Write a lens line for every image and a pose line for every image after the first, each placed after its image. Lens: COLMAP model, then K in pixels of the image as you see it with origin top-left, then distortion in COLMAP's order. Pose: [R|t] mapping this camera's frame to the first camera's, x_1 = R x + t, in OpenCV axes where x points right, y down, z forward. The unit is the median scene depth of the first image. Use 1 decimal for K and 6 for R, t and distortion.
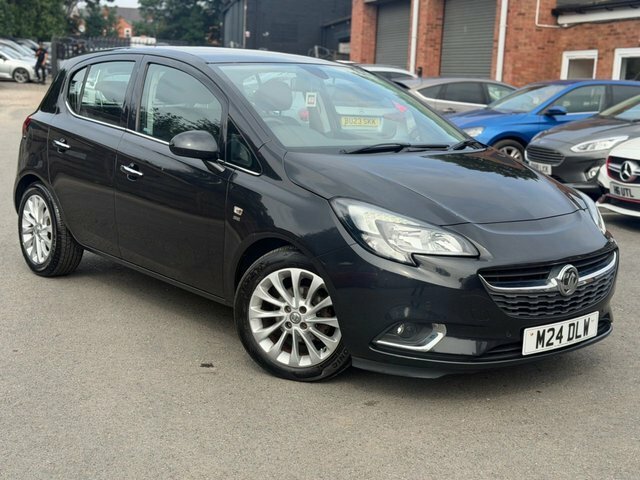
lens RADIAL K [[895.8, 0, 320.0], [0, 895.8, 240.0], [0, 0, 1]] dist [0.218116, -0.528876]
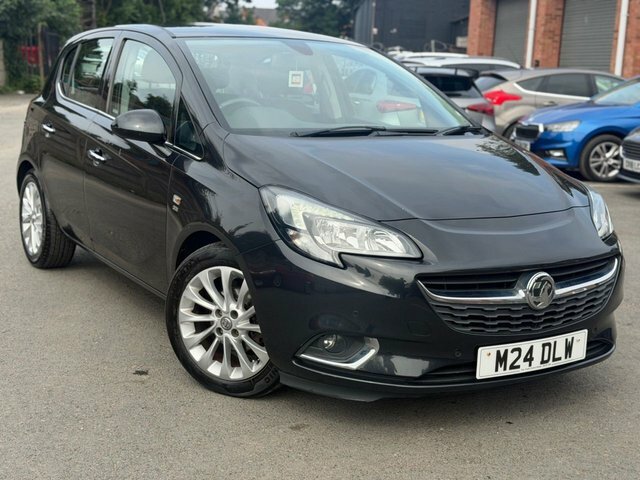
lens RADIAL K [[895.8, 0, 320.0], [0, 895.8, 240.0], [0, 0, 1]] dist [0.218116, -0.528876]
pose [[0.989170, 0.026083, -0.144439, 0.184433], [-0.025871, 0.999660, 0.003346, 0.000330], [0.144477, 0.000426, 0.989508, 0.146299]]
